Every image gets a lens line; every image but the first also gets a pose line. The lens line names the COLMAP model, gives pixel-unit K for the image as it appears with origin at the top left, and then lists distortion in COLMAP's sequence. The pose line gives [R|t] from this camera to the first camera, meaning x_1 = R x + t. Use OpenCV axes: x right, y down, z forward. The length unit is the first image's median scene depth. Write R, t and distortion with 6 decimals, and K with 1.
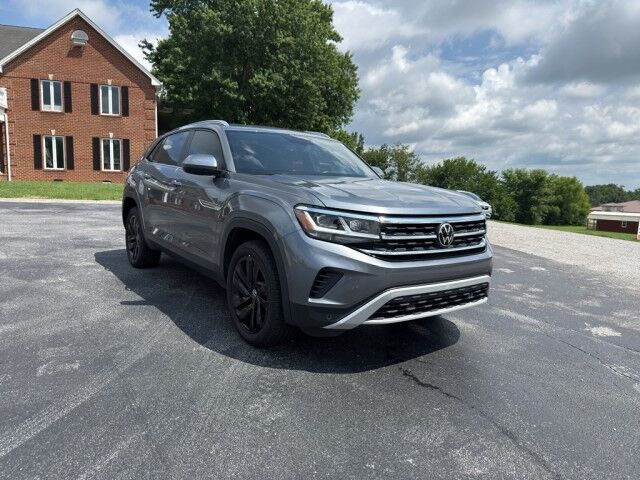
lens RADIAL K [[445.5, 0, 325.3], [0, 445.5, 241.6], [0, 0, 1]] dist [0.012623, -0.010610]
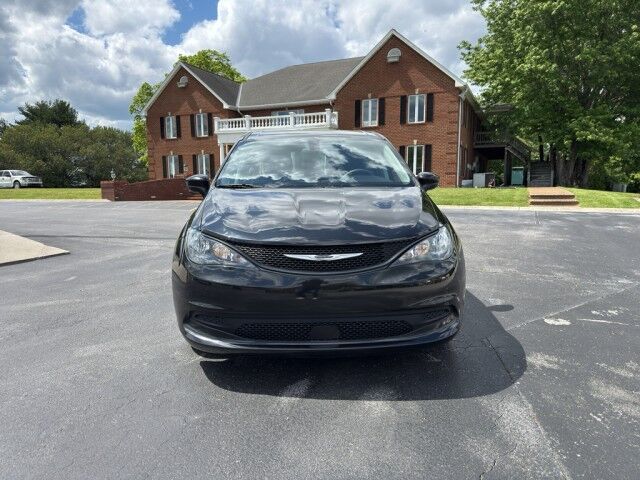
lens RADIAL K [[457.5, 0, 318.7], [0, 457.5, 242.8], [0, 0, 1]] dist [0.034978, -0.048515]
pose [[0.743074, 0.052879, -0.667117, 0.082139], [-0.057346, 0.998238, 0.015250, -0.005998], [0.666748, 0.026925, 0.744797, 0.054588]]
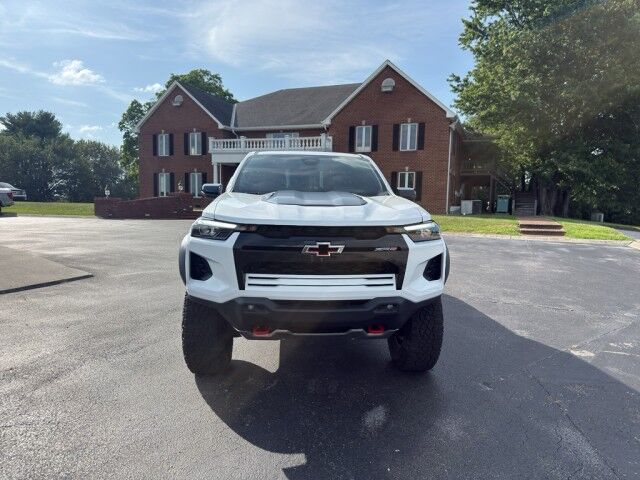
lens RADIAL K [[457.5, 0, 329.1], [0, 457.5, 243.9], [0, 0, 1]] dist [0.034978, -0.048515]
pose [[0.778716, 0.043761, -0.625848, 0.074359], [-0.080231, 0.996320, -0.030162, -0.008844], [0.622225, 0.073700, 0.779362, 0.033625]]
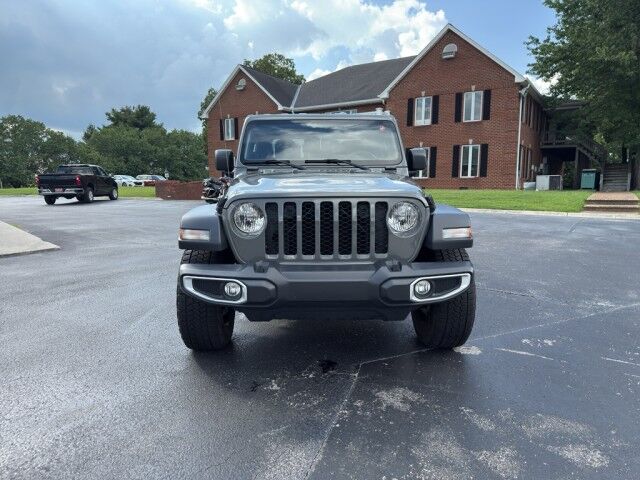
lens RADIAL K [[457.5, 0, 316.5], [0, 457.5, 239.6], [0, 0, 1]] dist [0.034978, -0.048515]
pose [[0.631299, 0.065755, -0.772747, 0.106570], [-0.083567, 0.996365, 0.016513, -0.009899], [0.771024, 0.054151, 0.634499, 0.102993]]
